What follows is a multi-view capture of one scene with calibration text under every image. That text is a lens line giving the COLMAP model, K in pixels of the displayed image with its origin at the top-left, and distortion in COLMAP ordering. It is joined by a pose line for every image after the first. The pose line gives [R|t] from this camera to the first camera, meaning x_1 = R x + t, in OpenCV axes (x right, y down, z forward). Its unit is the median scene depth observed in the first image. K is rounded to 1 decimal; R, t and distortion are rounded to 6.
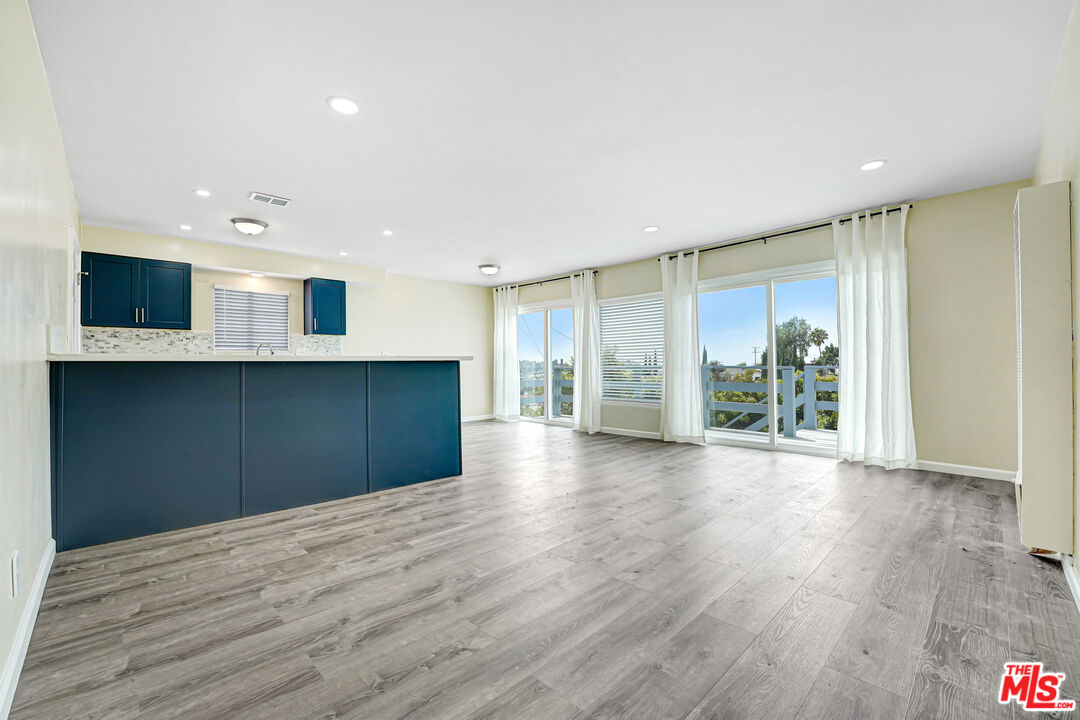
lens RADIAL K [[473.8, 0, 540.0], [0, 473.8, 360.0], [0, 0, 1]] dist [-0.027304, -0.000598]
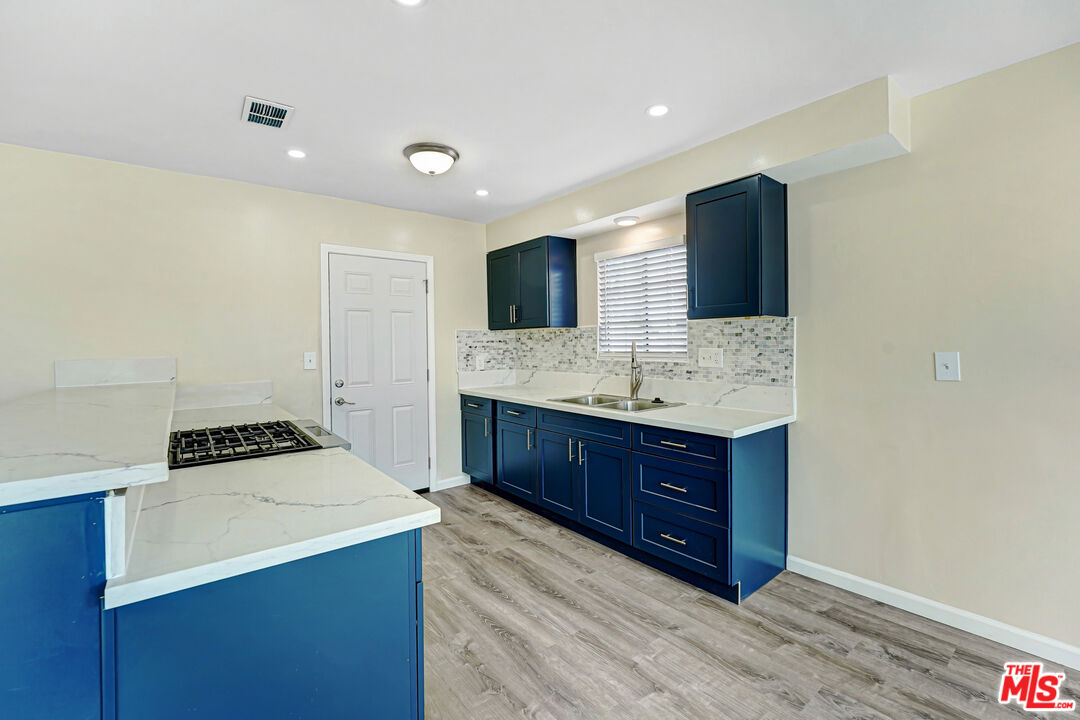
lens RADIAL K [[471.0, 0, 536.7], [0, 471.0, 344.7], [0, 0, 1]] dist [0.011585, -0.000071]
pose [[-0.136736, 0.016345, -0.990473, -0.031422], [0.028375, 0.999518, 0.012578, -0.050270], [0.990201, -0.026385, -0.137134, 1.150208]]
